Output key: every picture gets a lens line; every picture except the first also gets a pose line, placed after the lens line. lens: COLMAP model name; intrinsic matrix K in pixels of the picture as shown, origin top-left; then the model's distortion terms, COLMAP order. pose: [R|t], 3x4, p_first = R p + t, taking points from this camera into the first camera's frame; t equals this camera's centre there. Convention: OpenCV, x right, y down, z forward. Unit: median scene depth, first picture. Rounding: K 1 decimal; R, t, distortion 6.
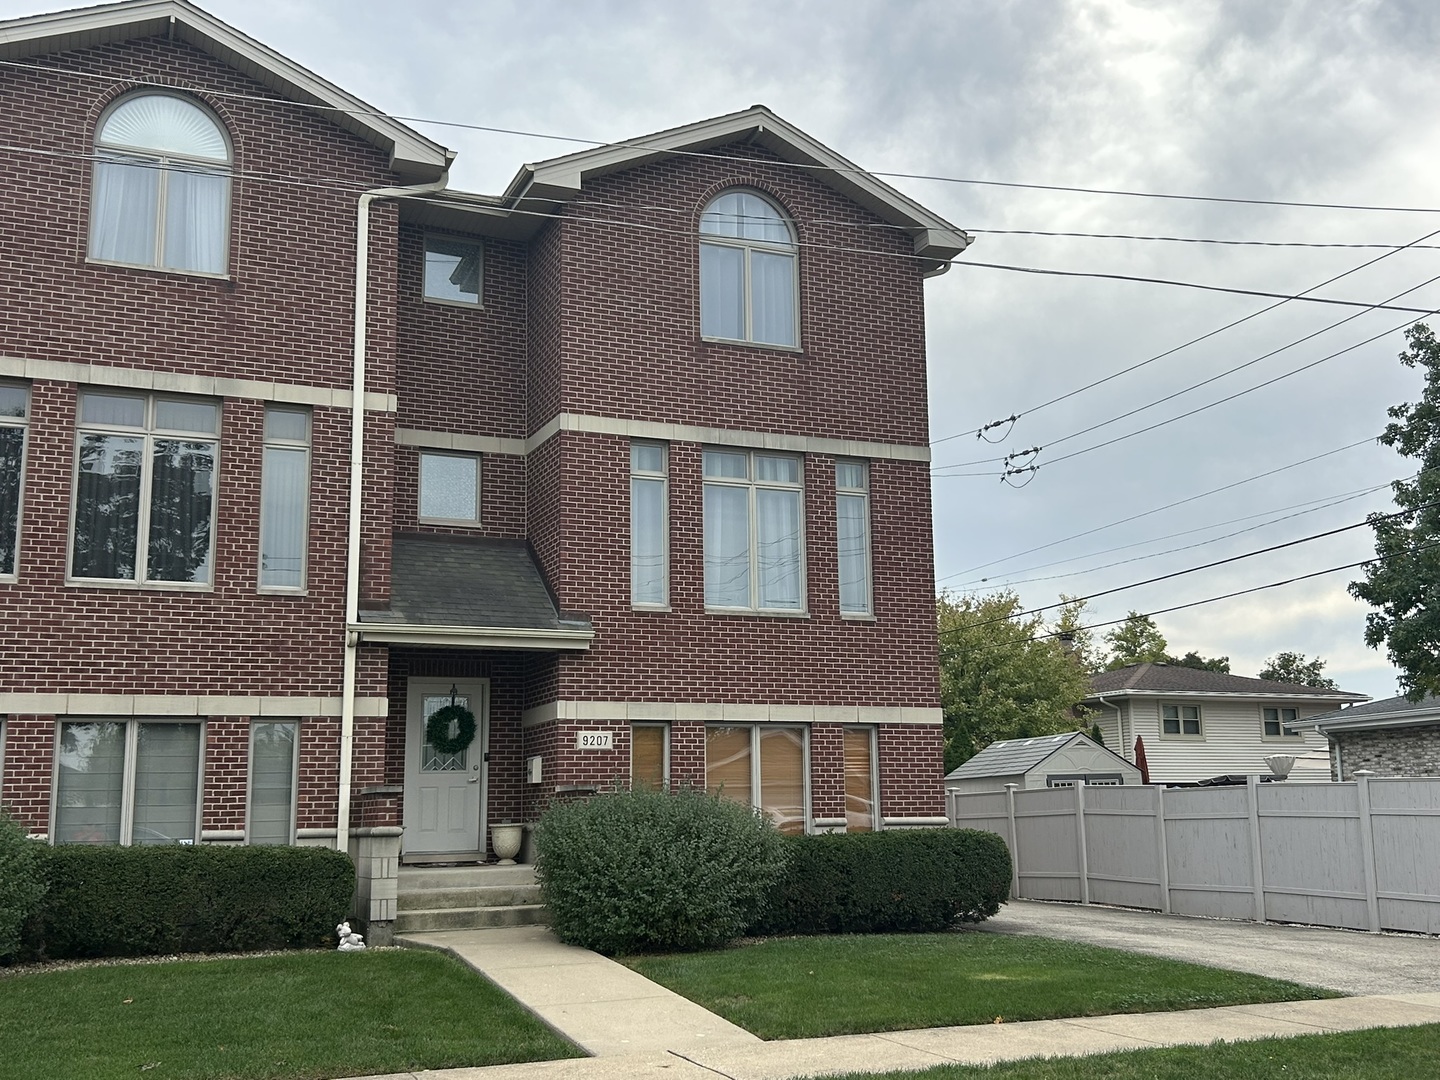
lens RADIAL K [[1471.9, 0, 729.6], [0, 1471.9, 540.5], [0, 0, 1]] dist [0.108173, 0.000000]
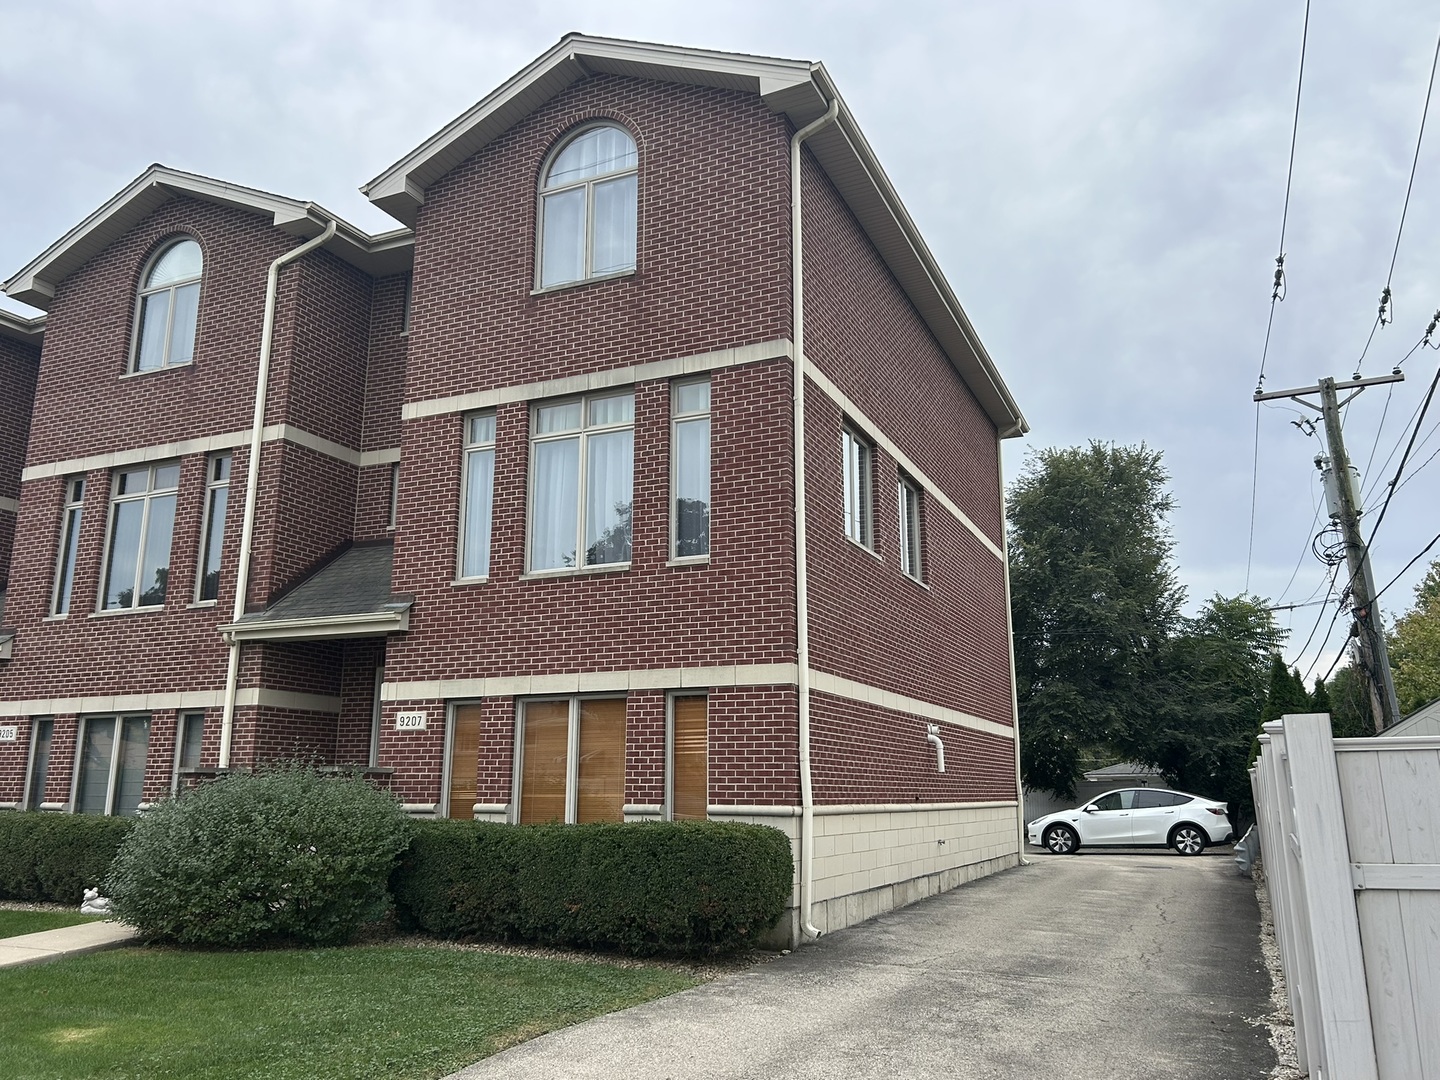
lens RADIAL K [[1112.7, 0, 717.6], [0, 1112.7, 532.8], [0, 0, 1]] dist [0.031777, -0.022600]
pose [[0.679347, -0.150533, -0.718211, 0.581096], [0.125476, 0.988148, -0.088424, 0.098798], [0.723010, -0.030047, 0.690184, 0.610539]]
